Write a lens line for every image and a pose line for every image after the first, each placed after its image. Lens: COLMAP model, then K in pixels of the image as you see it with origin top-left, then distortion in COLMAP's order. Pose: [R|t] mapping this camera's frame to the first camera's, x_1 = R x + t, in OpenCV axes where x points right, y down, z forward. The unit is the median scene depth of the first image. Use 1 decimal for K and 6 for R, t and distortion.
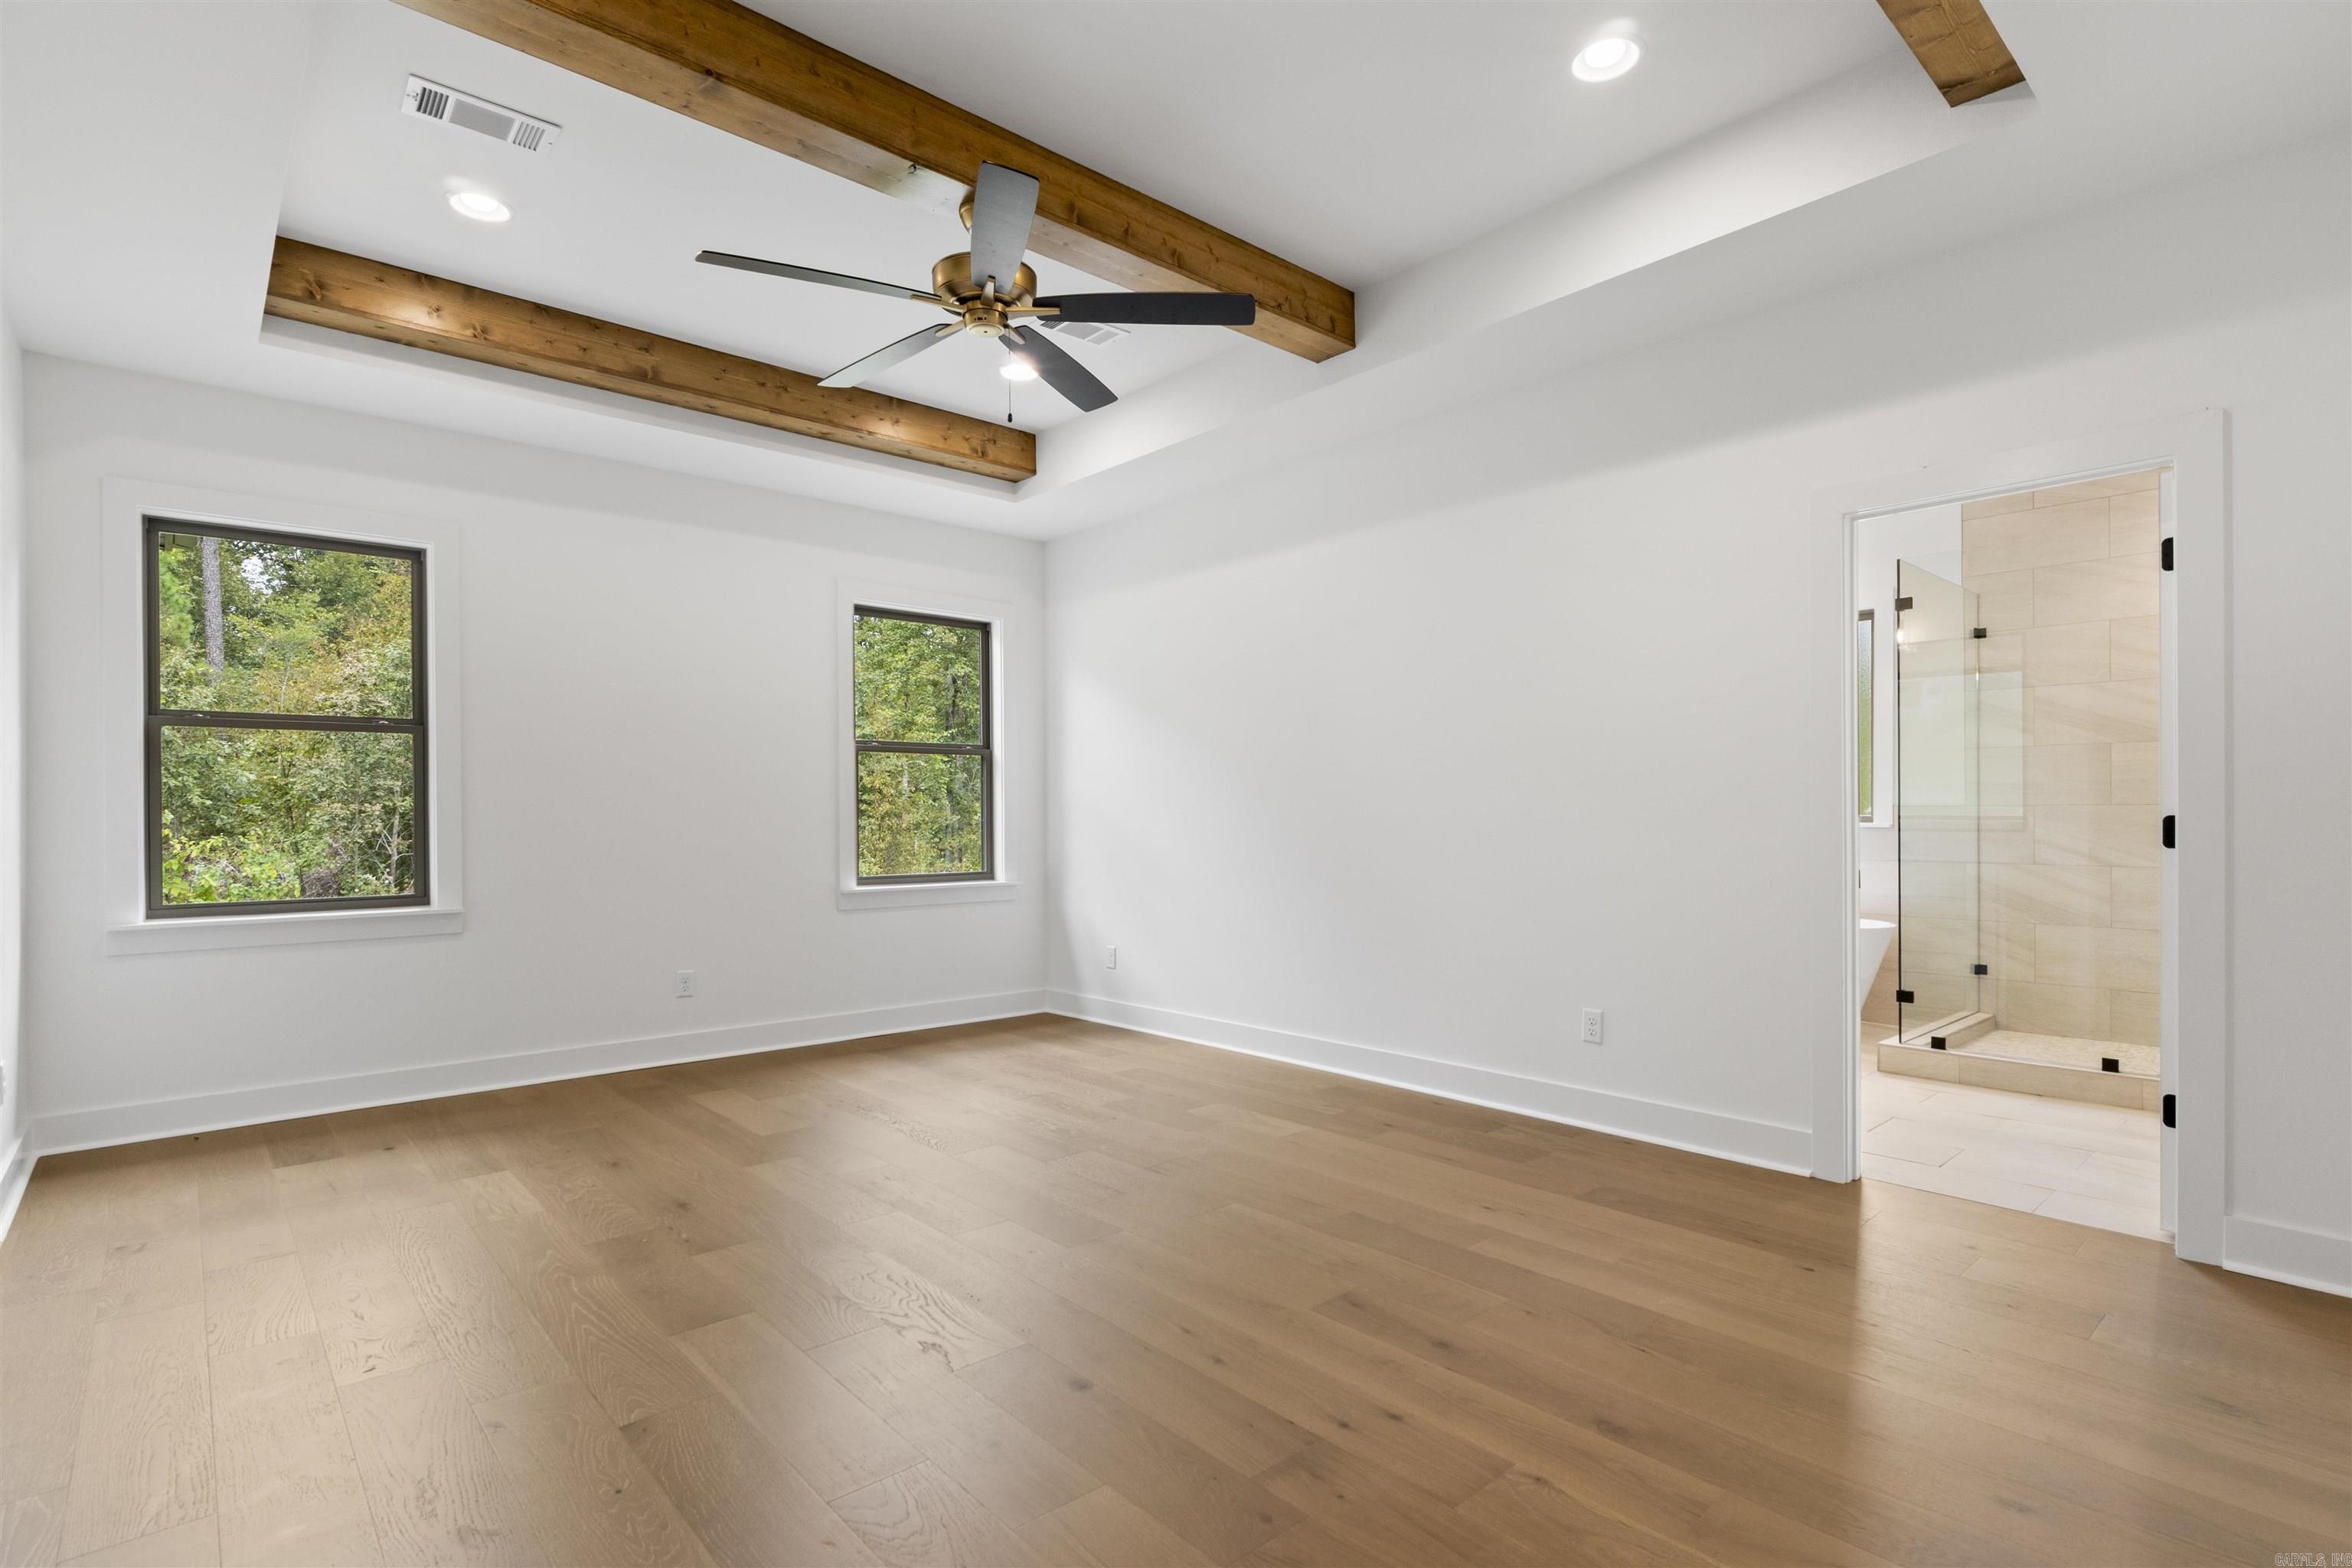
lens RADIAL K [[1128.2, 0, 1182.0], [0, 1128.2, 802.8], [0, 0, 1]] dist [-0.002266, 0.000364]
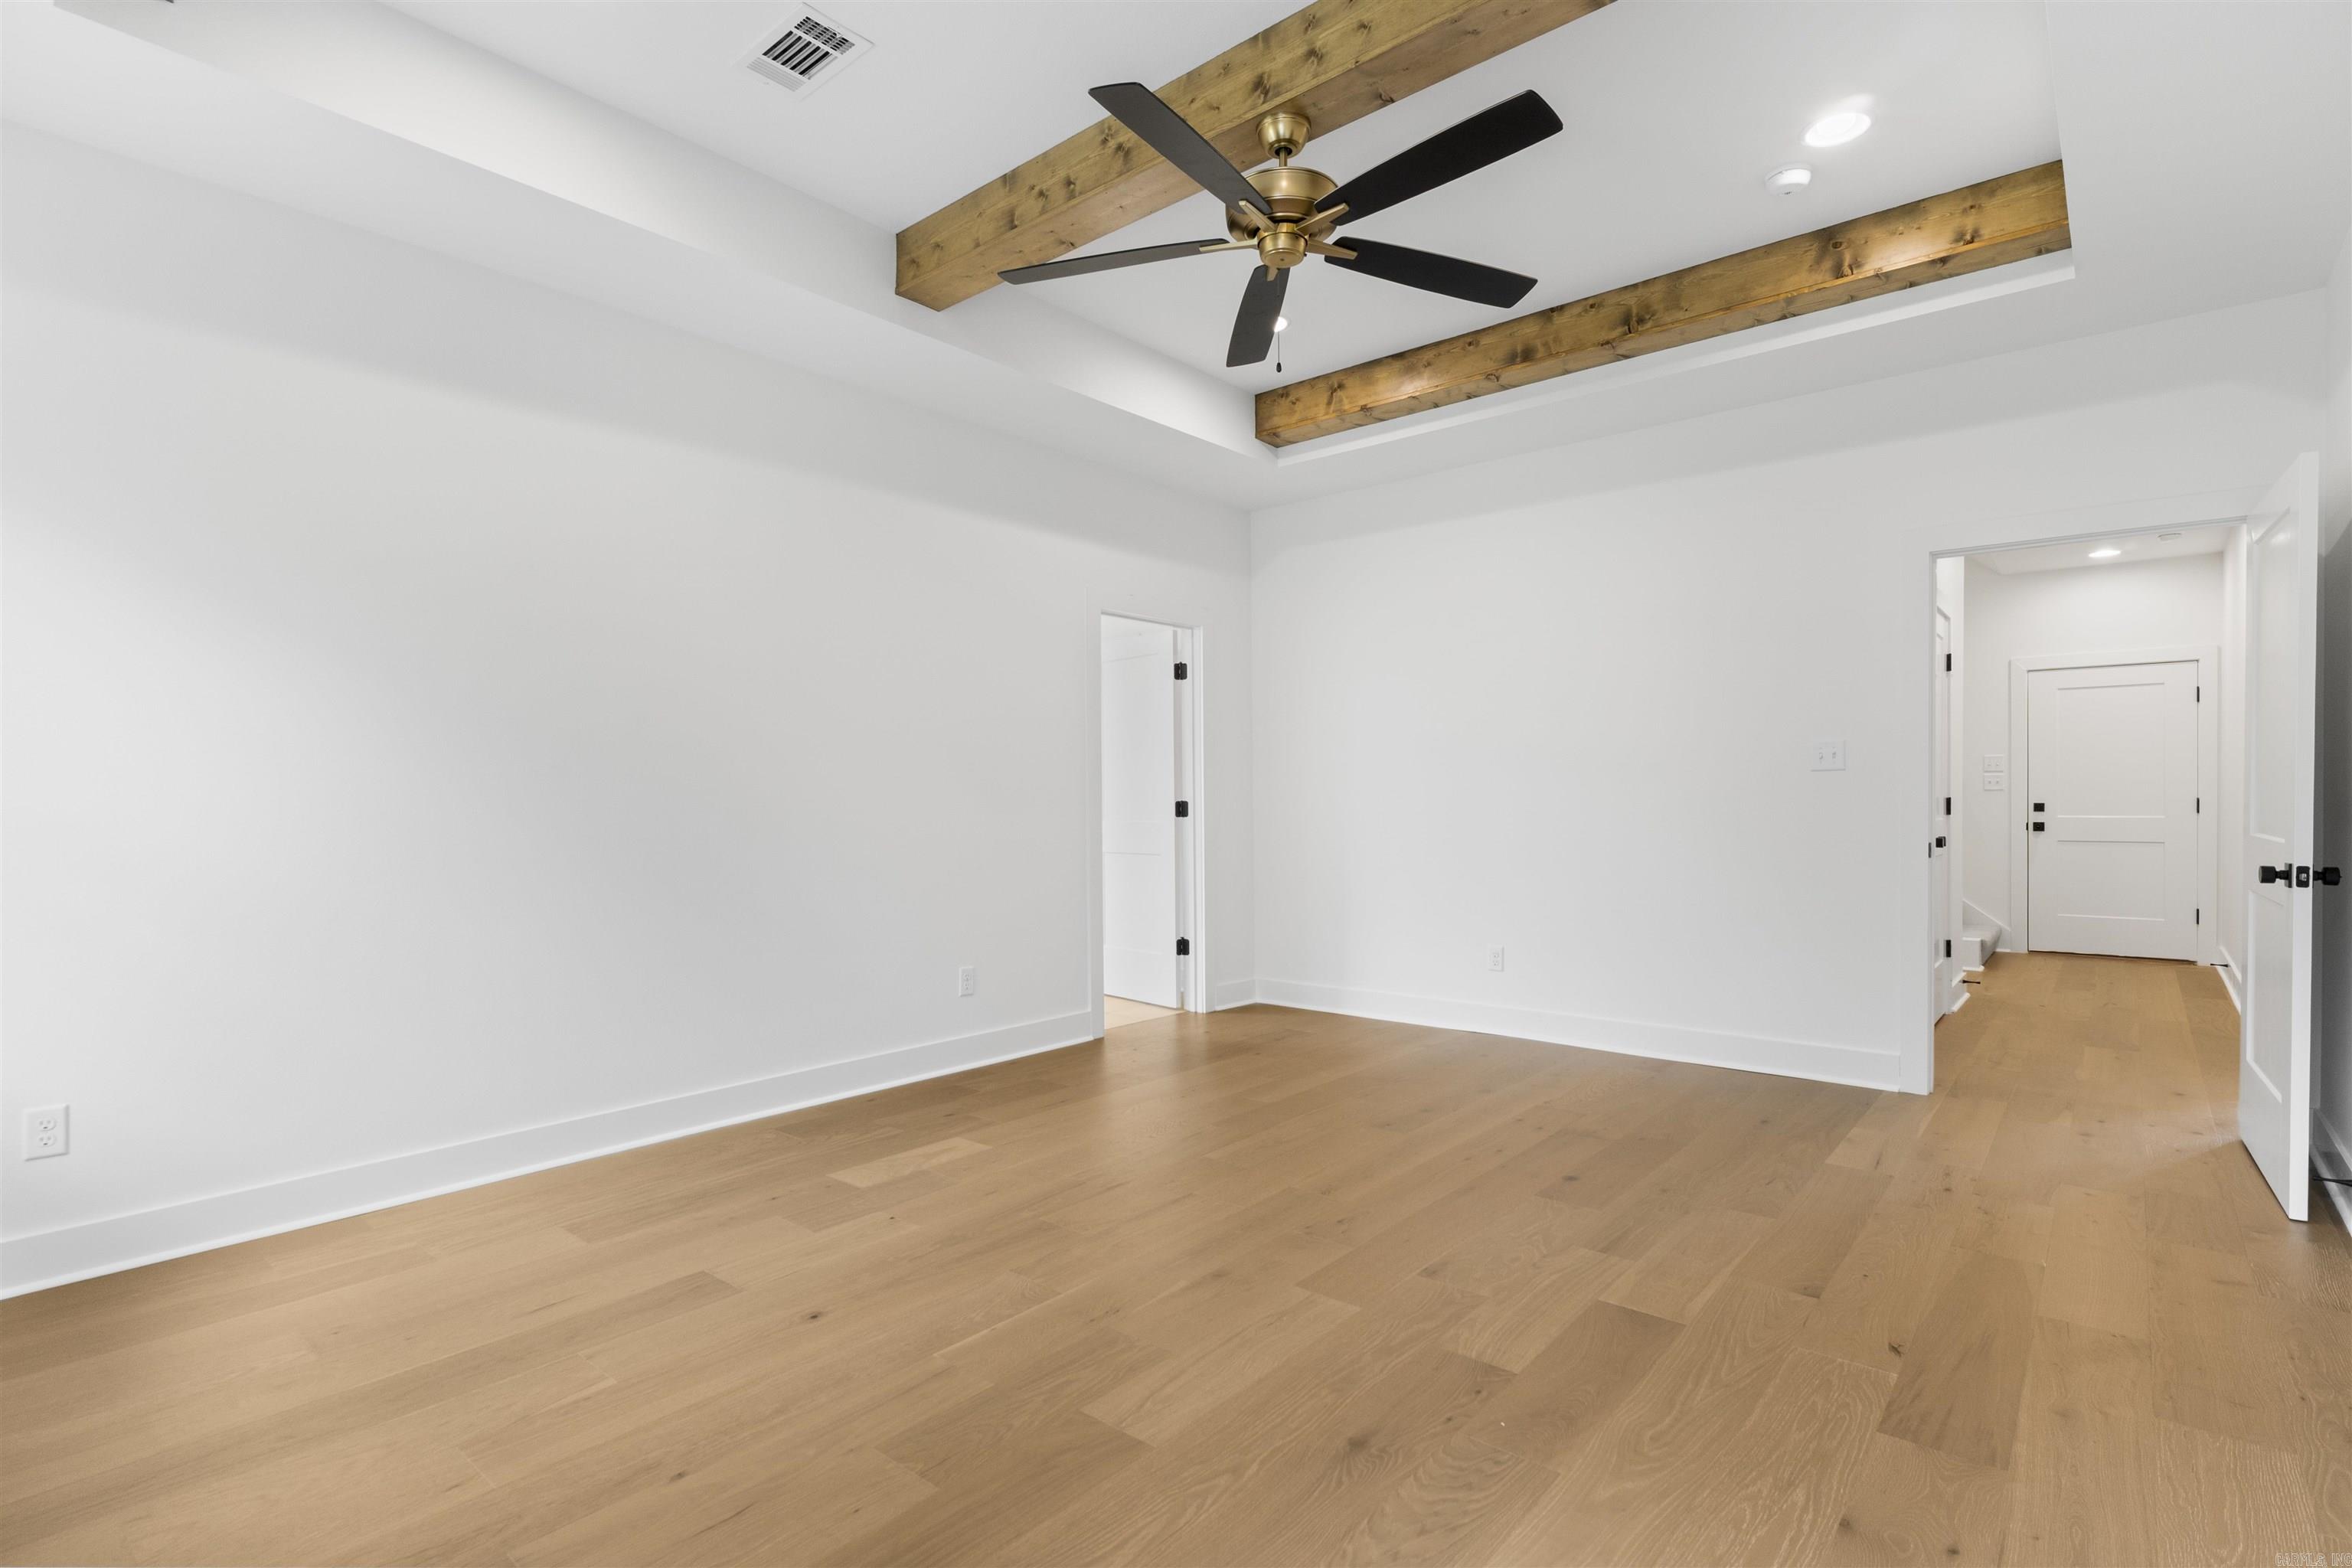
lens RADIAL K [[1128.2, 0, 1181.3], [0, 1128.2, 794.4], [0, 0, 1]] dist [-0.002266, 0.000364]
pose [[-0.144052, 0.016662, 0.989430, -0.816130], [-0.003053, 0.999846, -0.017282, 0.025053], [-0.989565, -0.005510, -0.143979, 0.947542]]
